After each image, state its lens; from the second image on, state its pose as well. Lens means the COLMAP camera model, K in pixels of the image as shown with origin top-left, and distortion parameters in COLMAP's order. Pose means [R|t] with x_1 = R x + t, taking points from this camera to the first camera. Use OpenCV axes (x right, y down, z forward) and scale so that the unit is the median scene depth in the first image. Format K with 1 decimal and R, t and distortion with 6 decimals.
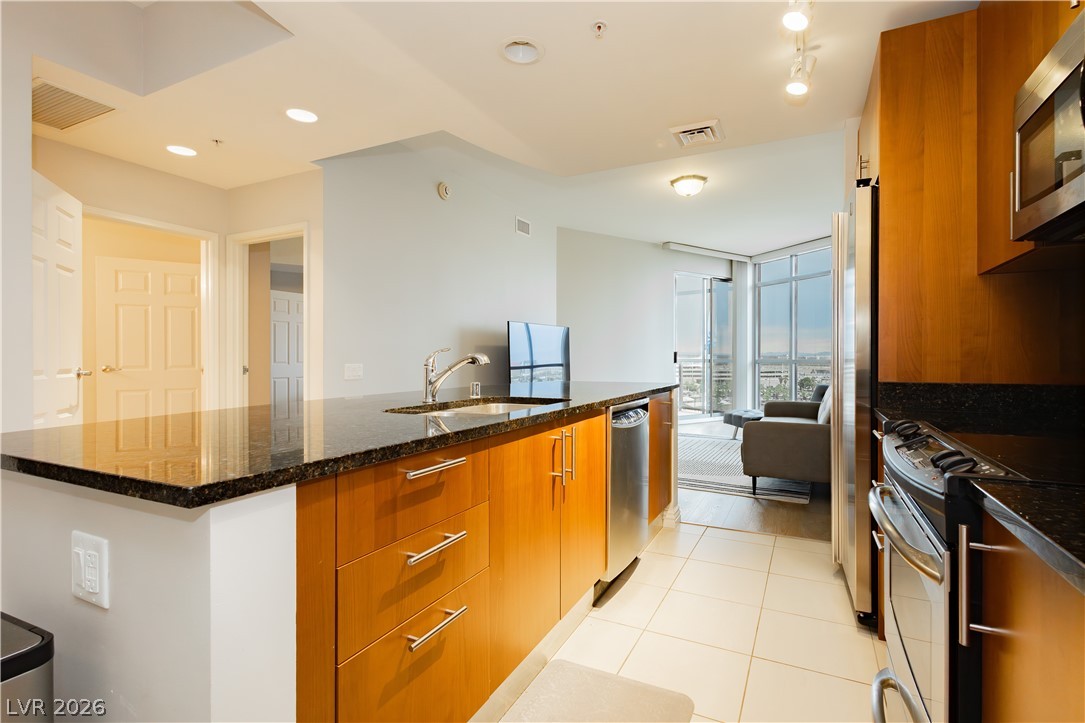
lens RADIAL K [[502.0, 0, 564.4], [0, 502.0, 359.5], [0, 0, 1]] dist [0.027033, 0.000064]
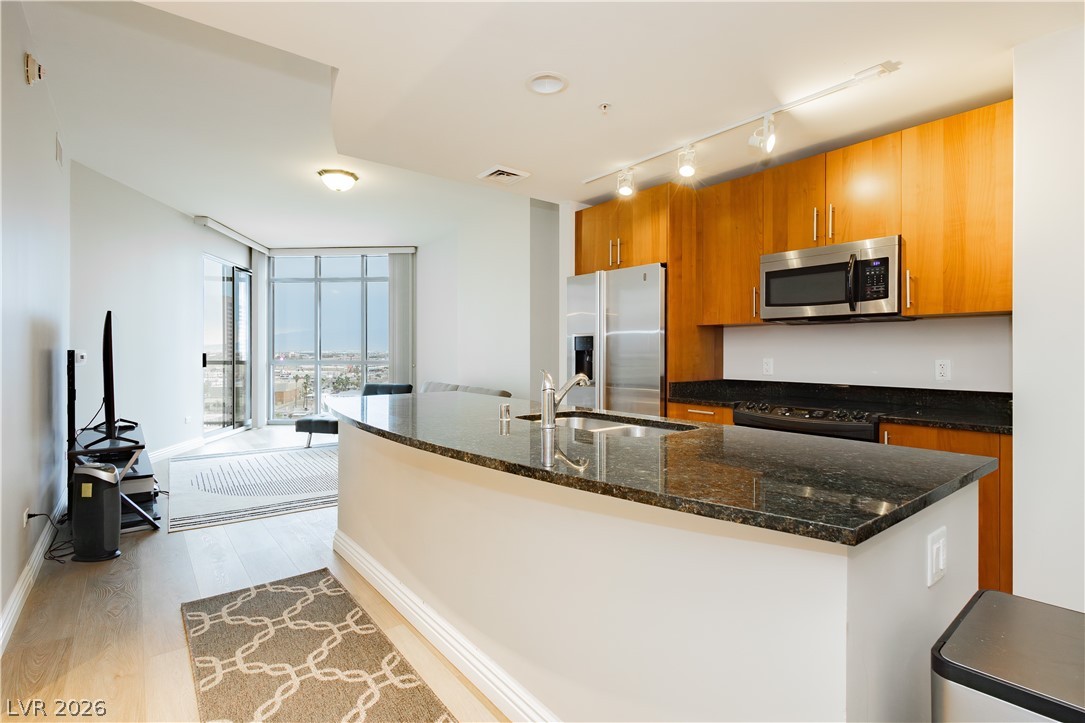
lens RADIAL K [[521.9, 0, 543.3], [0, 521.9, 354.5], [0, 0, 1]] dist [-0.000277, -0.000046]
pose [[0.448573, -0.003704, 0.893739, -0.285882], [0.002940, 0.999992, 0.002668, -0.014162], [-0.893741, 0.001431, 0.448580, 0.142150]]
